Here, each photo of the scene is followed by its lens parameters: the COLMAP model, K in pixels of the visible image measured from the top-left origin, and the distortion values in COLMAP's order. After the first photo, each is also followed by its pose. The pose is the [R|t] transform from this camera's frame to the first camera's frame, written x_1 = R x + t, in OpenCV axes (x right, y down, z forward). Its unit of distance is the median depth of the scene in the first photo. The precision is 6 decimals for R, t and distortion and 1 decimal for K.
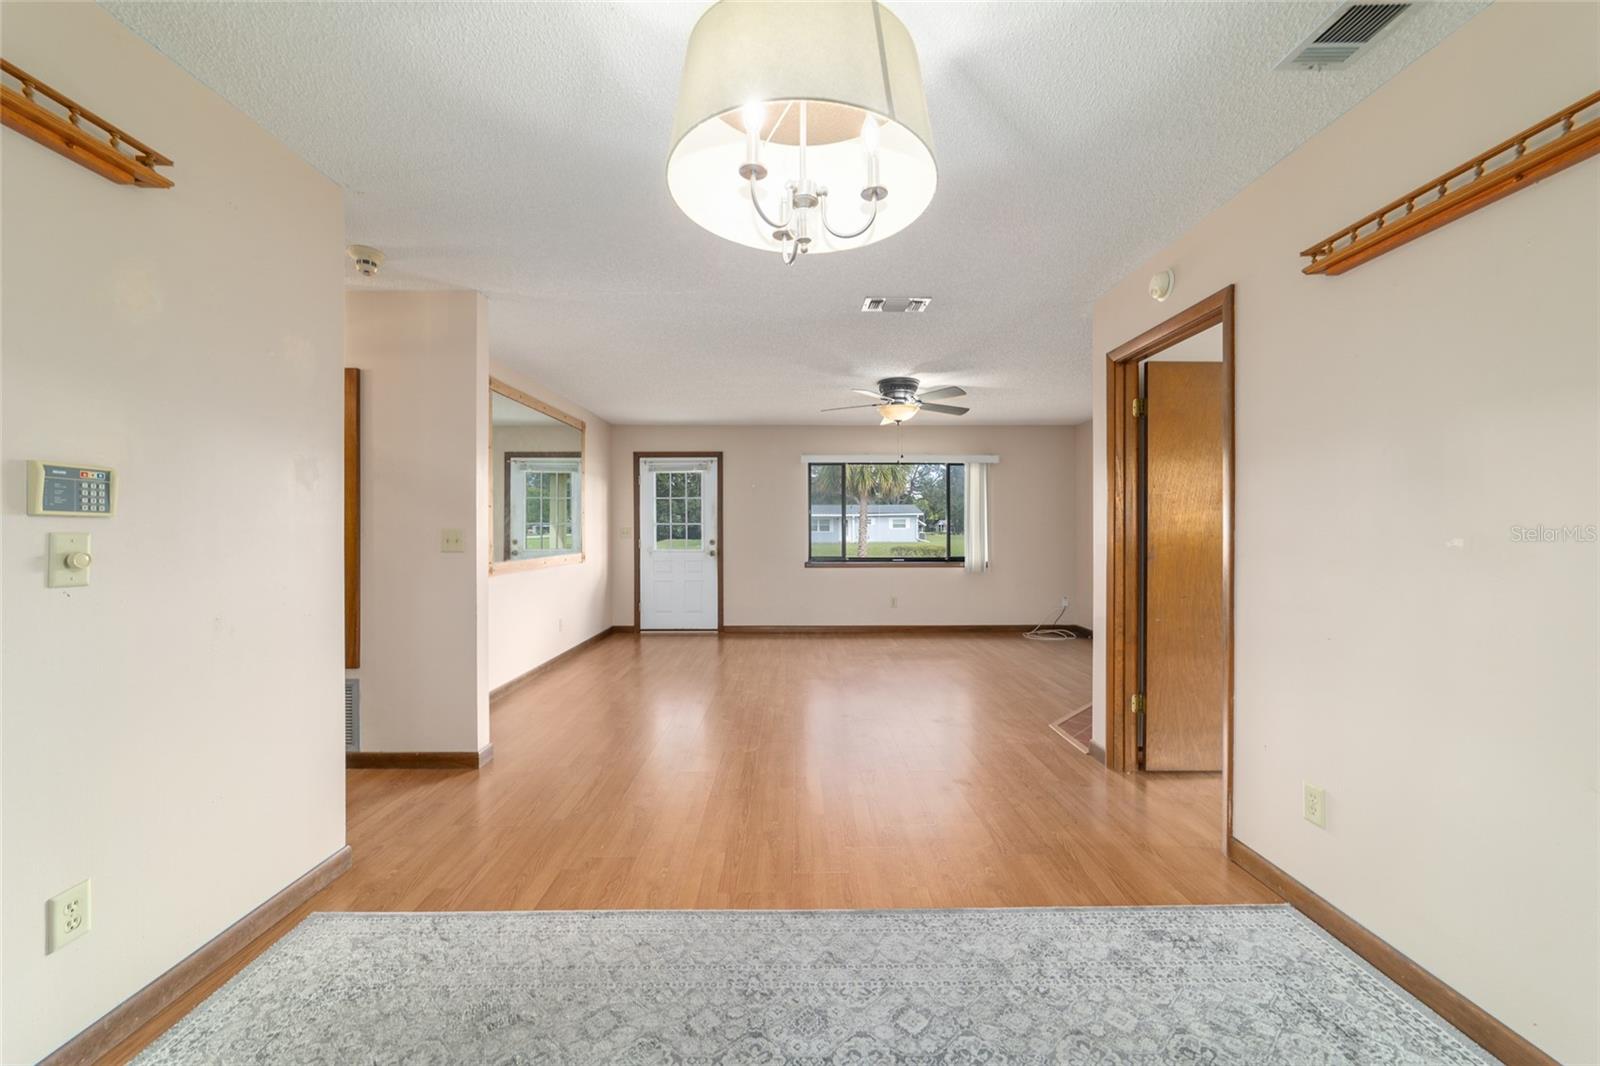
lens RADIAL K [[617.0, 0, 798.2], [0, 617.0, 529.8], [0, 0, 1]] dist [-0.017853, 0.009171]
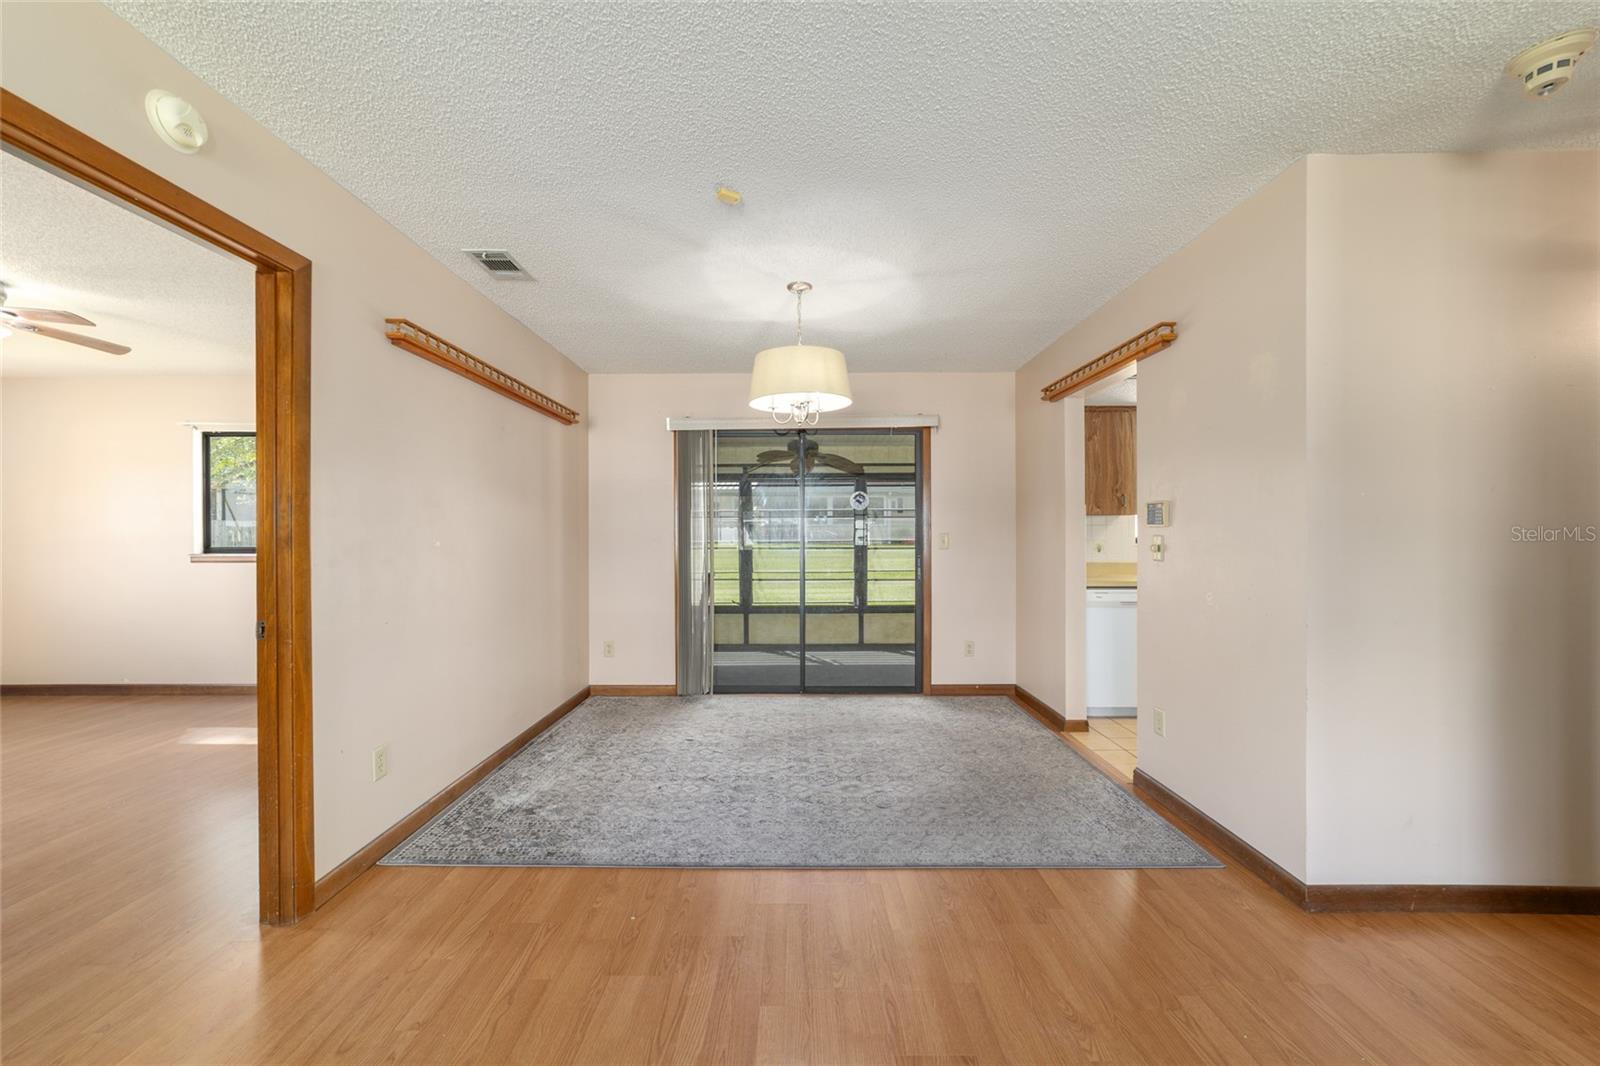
lens RADIAL K [[624.1, 0, 796.8], [0, 624.1, 534.9], [0, 0, 1]] dist [-0.018650, 0.008690]
pose [[-0.999900, 0.004204, 0.013473, -0.004349], [0.004262, 0.999981, 0.004345, -0.005190], [-0.013455, 0.004402, -0.999900, 1.605583]]
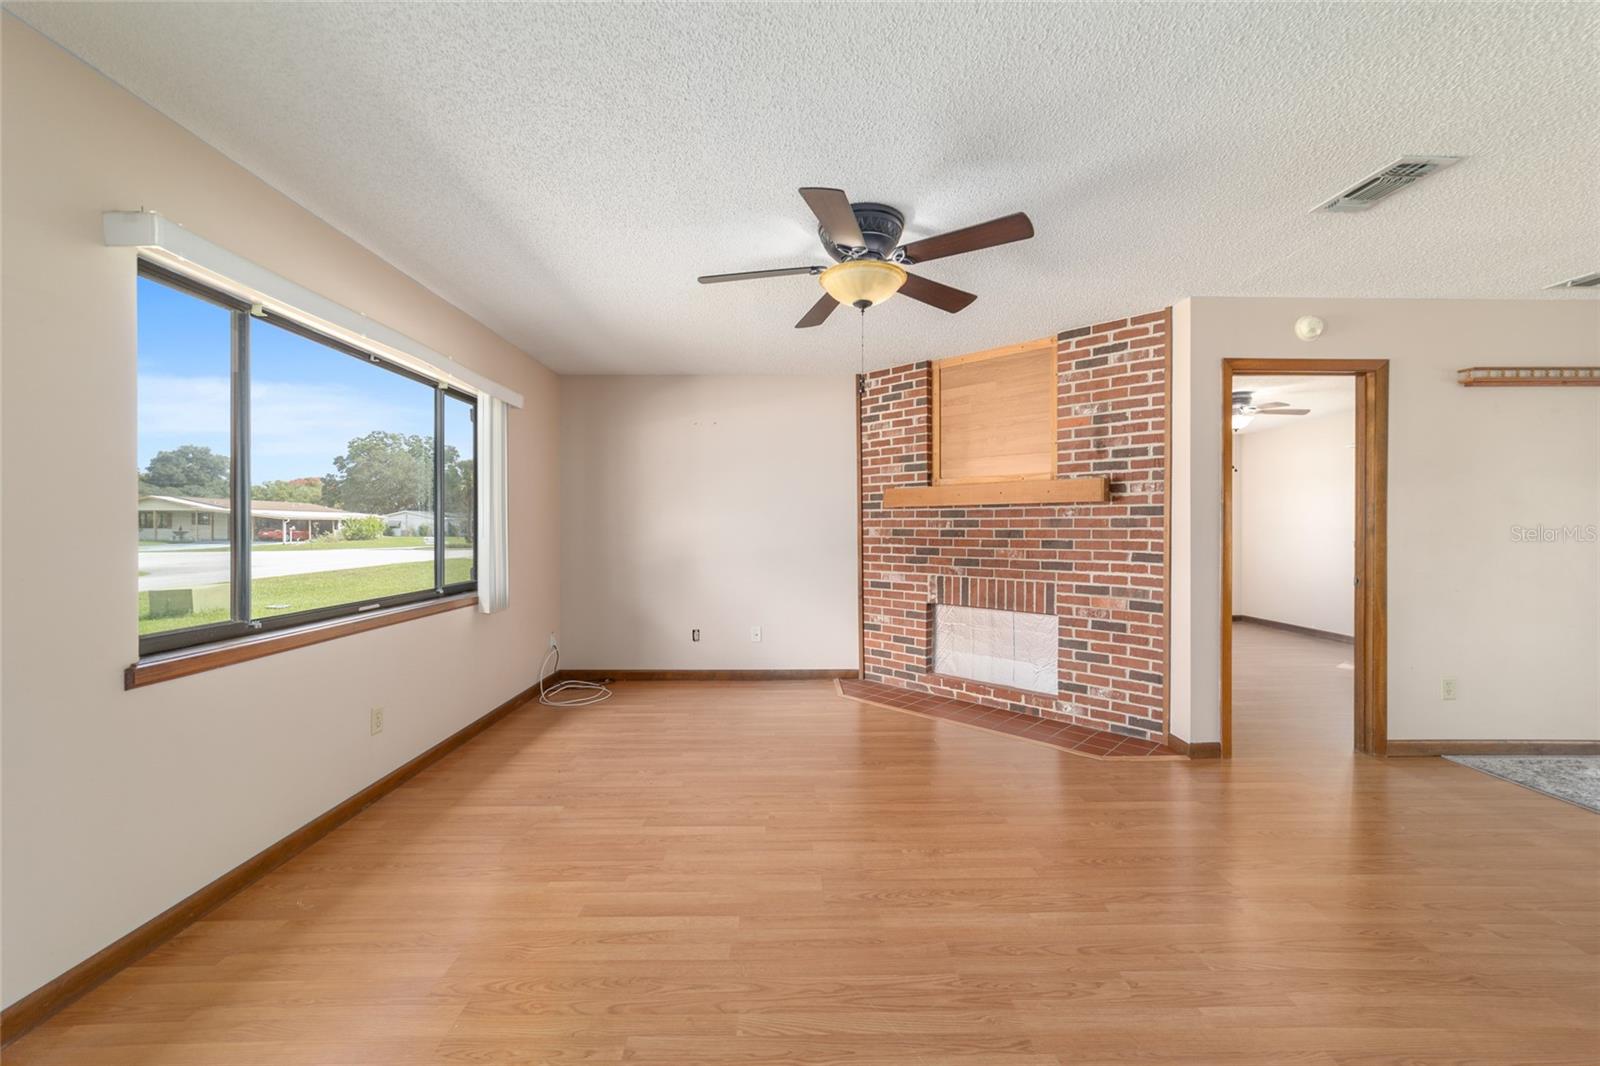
lens RADIAL K [[617.0, 0, 798.2], [0, 617.0, 529.8], [0, 0, 1]] dist [-0.017853, 0.009171]
pose [[-0.008627, -0.002485, 0.999960, -0.623026], [0.000697, 0.999997, 0.002491, -0.002006], [-0.999963, 0.000719, -0.008625, 2.054492]]
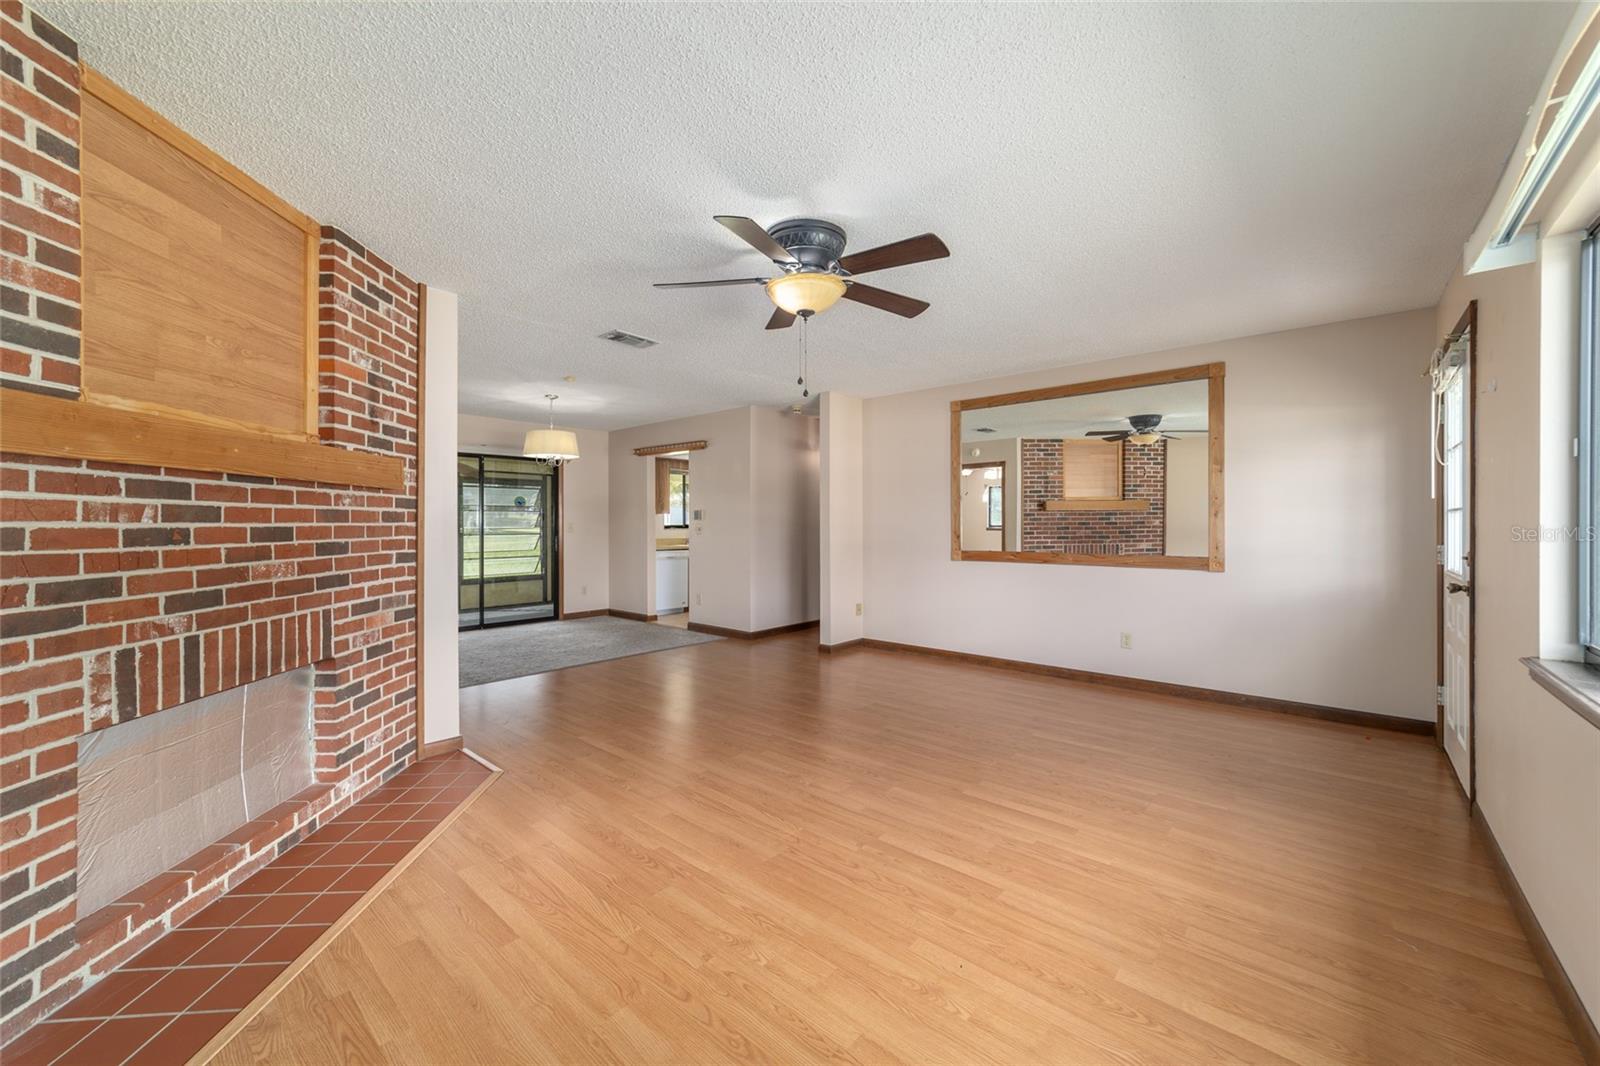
lens RADIAL K [[614.1, 0, 799.0], [0, 614.1, 527.0], [0, 0, 1]] dist [-0.017635, 0.008866]
pose [[-0.664855, 0.006144, -0.746947, 1.073197], [0.000519, 0.999970, 0.007763, -0.003613], [0.746972, 0.004774, -0.664839, 2.603404]]
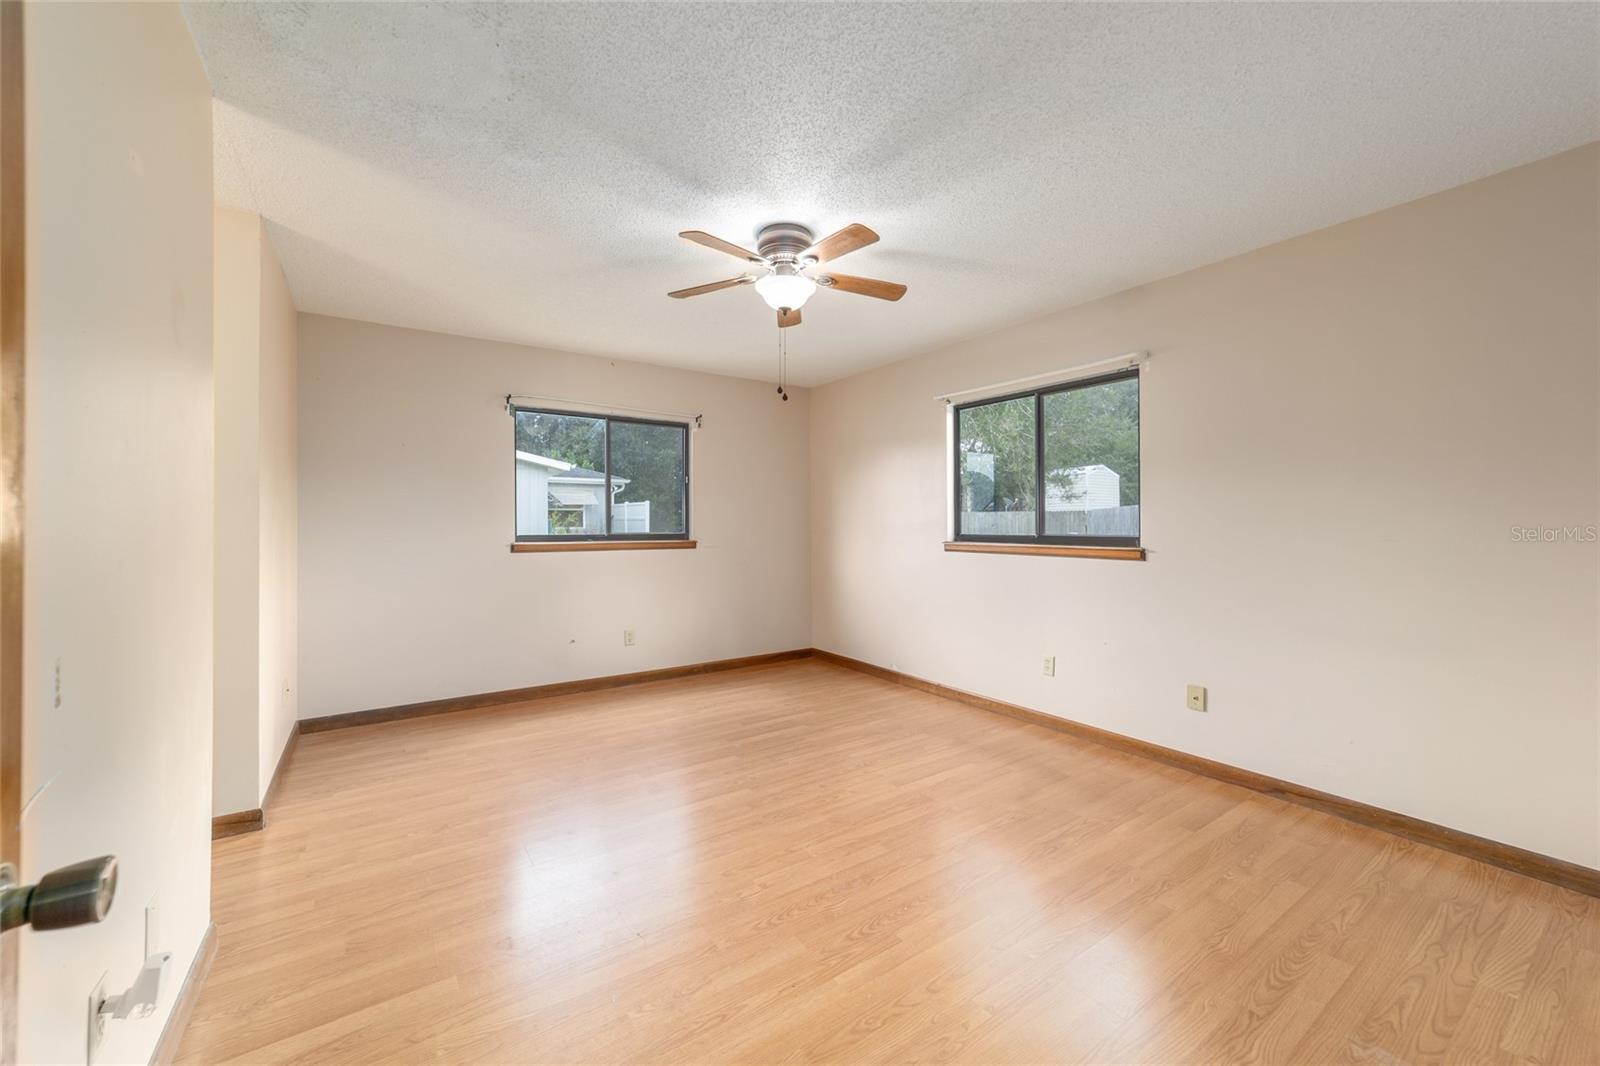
lens RADIAL K [[614.1, 0, 799.0], [0, 614.1, 527.0], [0, 0, 1]] dist [-0.017635, 0.008866]
pose [[-0.559588, -0.000281, 0.828771, 0.654866], [0.005245, 0.999979, 0.003880, 0.004207], [-0.828755, 0.006518, -0.559574, 1.056009]]
